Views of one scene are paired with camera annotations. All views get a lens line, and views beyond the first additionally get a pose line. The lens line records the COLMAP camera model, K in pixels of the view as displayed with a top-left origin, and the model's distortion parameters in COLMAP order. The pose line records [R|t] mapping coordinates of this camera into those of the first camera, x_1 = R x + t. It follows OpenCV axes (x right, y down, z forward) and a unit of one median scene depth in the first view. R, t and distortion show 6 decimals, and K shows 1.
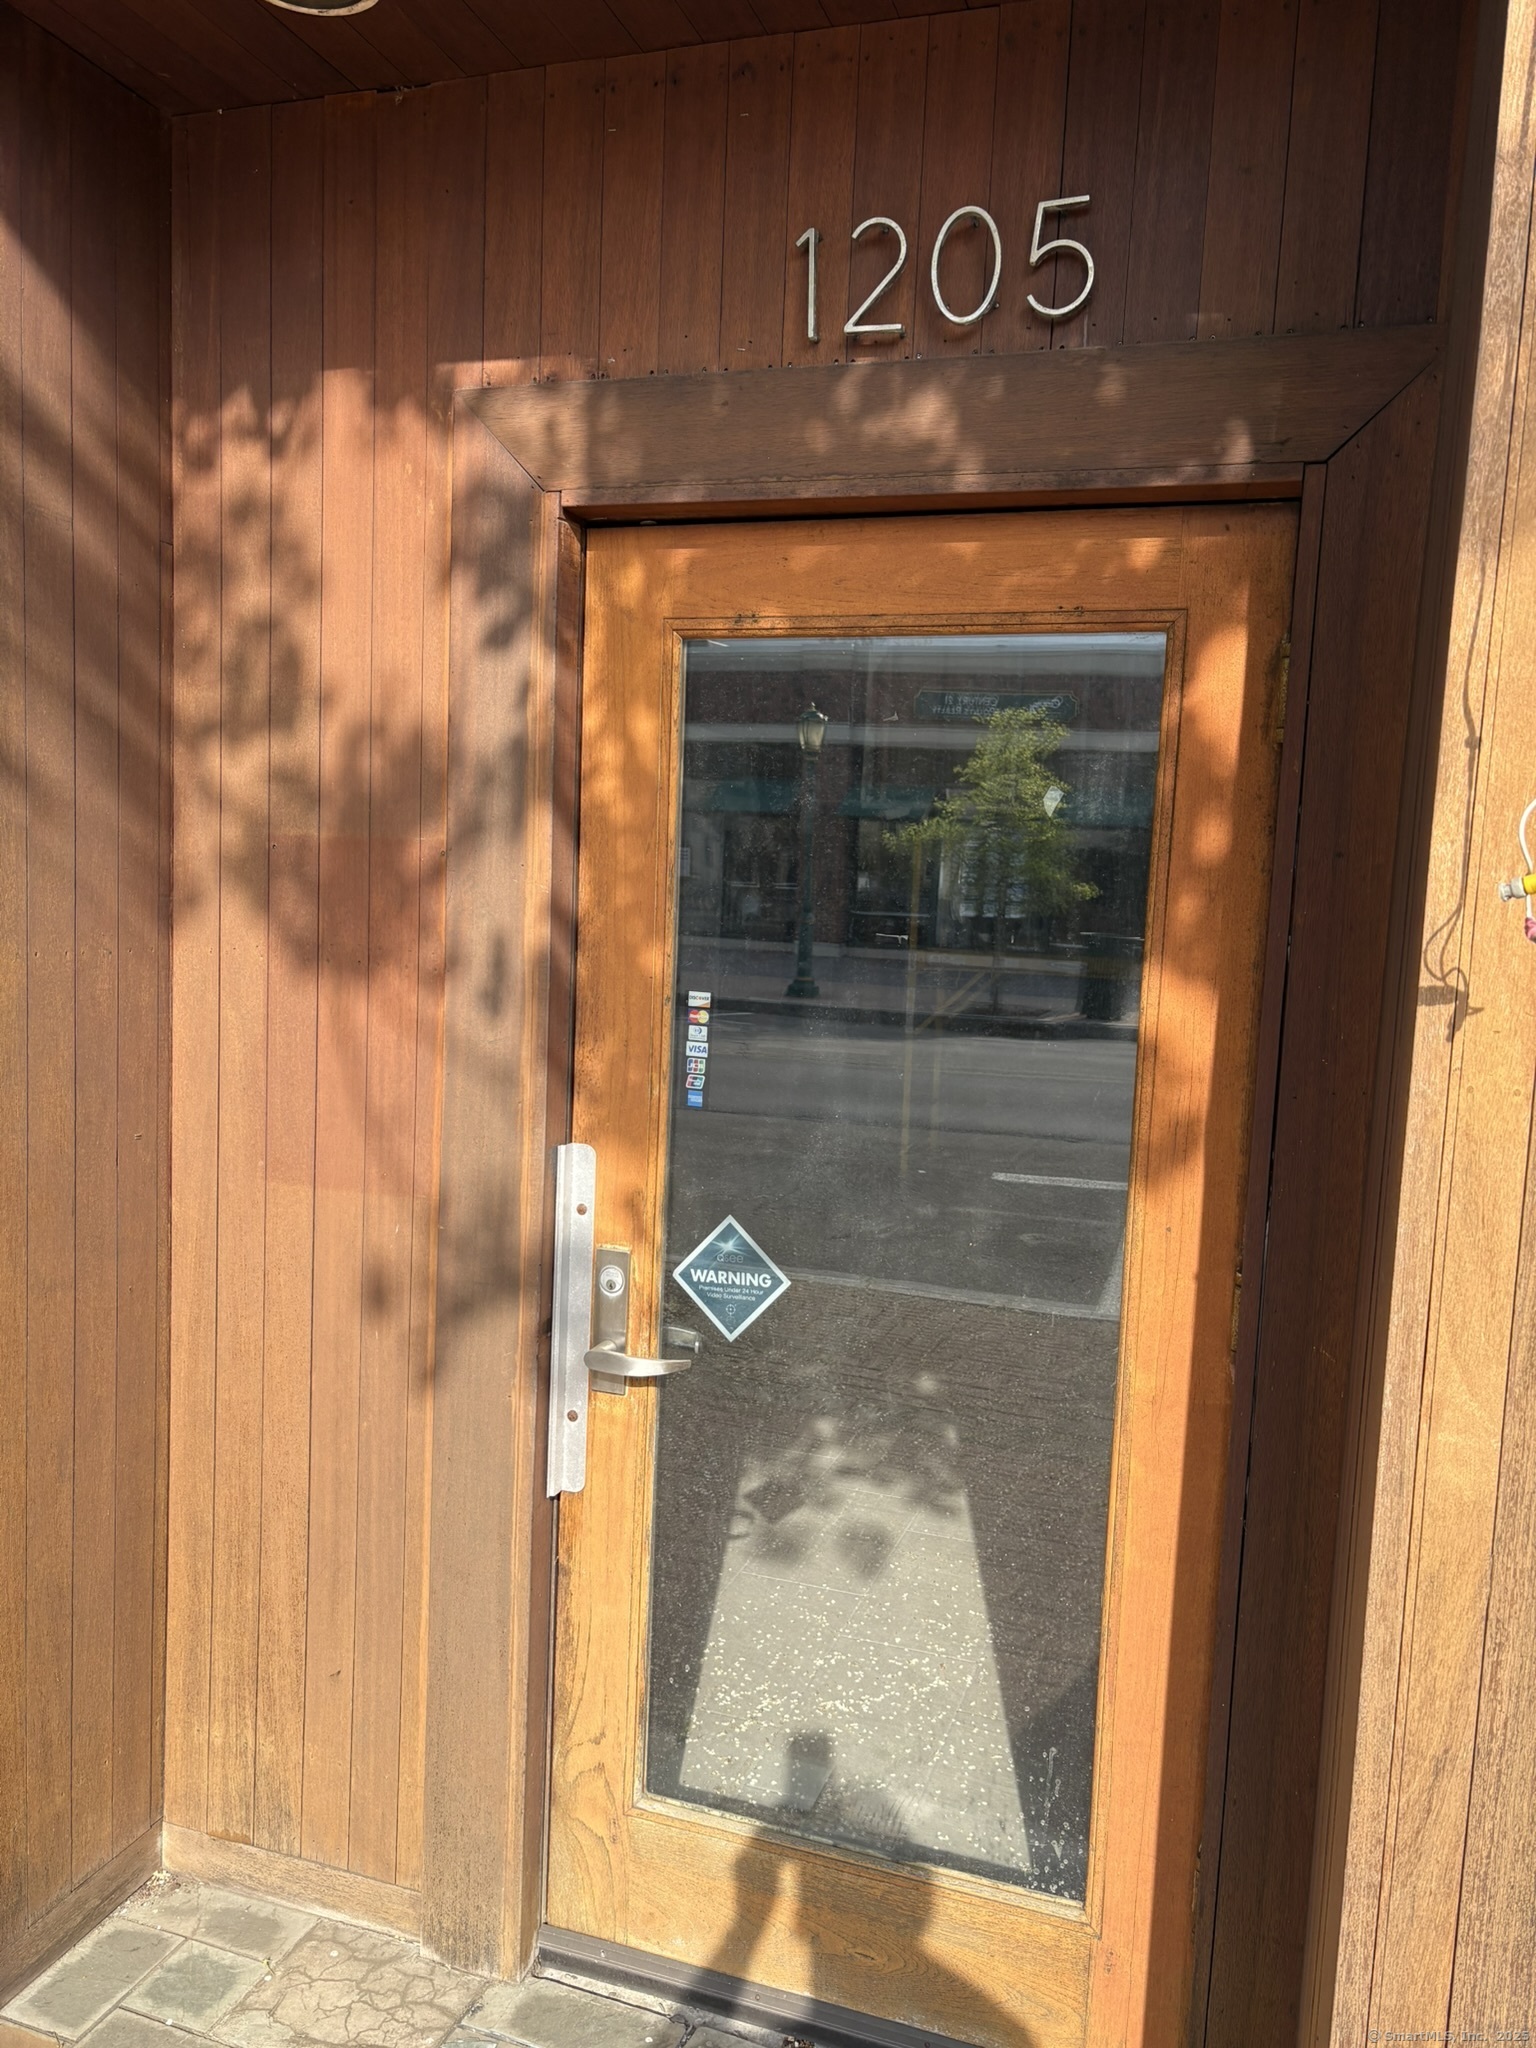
lens RADIAL K [[1531.2, 0, 770.8], [0, 1531.2, 1029.4], [0, 0, 1]] dist [0.039447, -0.022837]
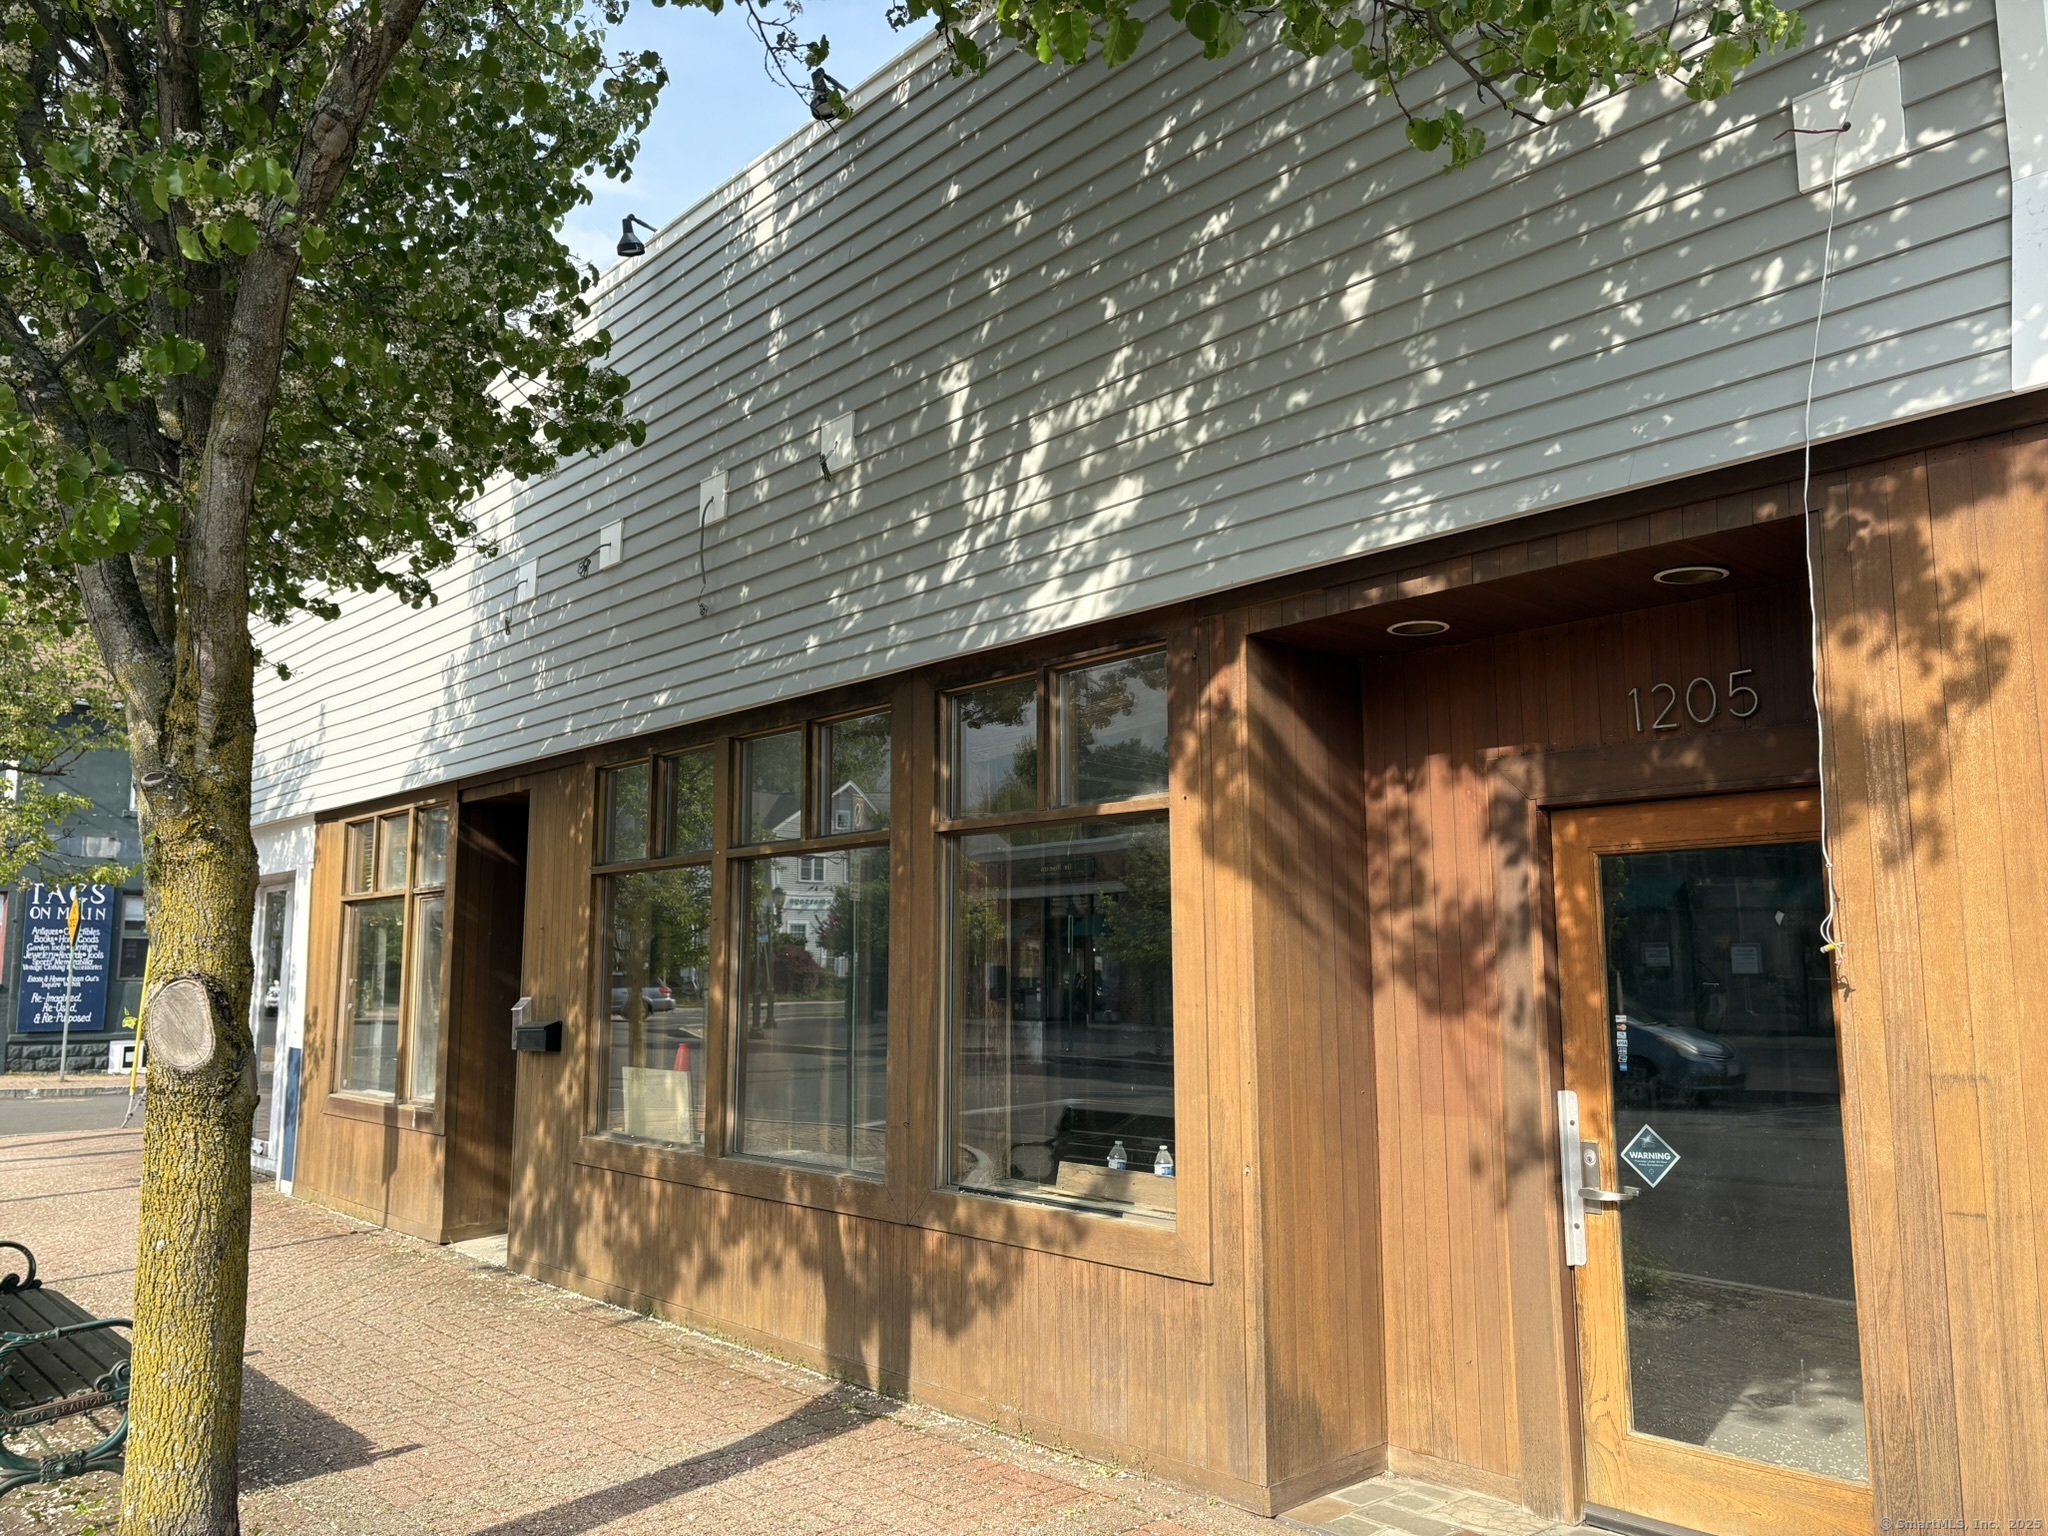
lens RADIAL K [[1531.2, 0, 1024.0], [0, 1531.2, 775.5], [0, 0, 1]] dist [0.039447, -0.022837]
pose [[0.872151, -0.110235, -0.476655, 0.282637], [-0.005280, 0.972107, -0.234477, 0.154871], [0.489208, 0.207017, 0.847243, -1.266090]]
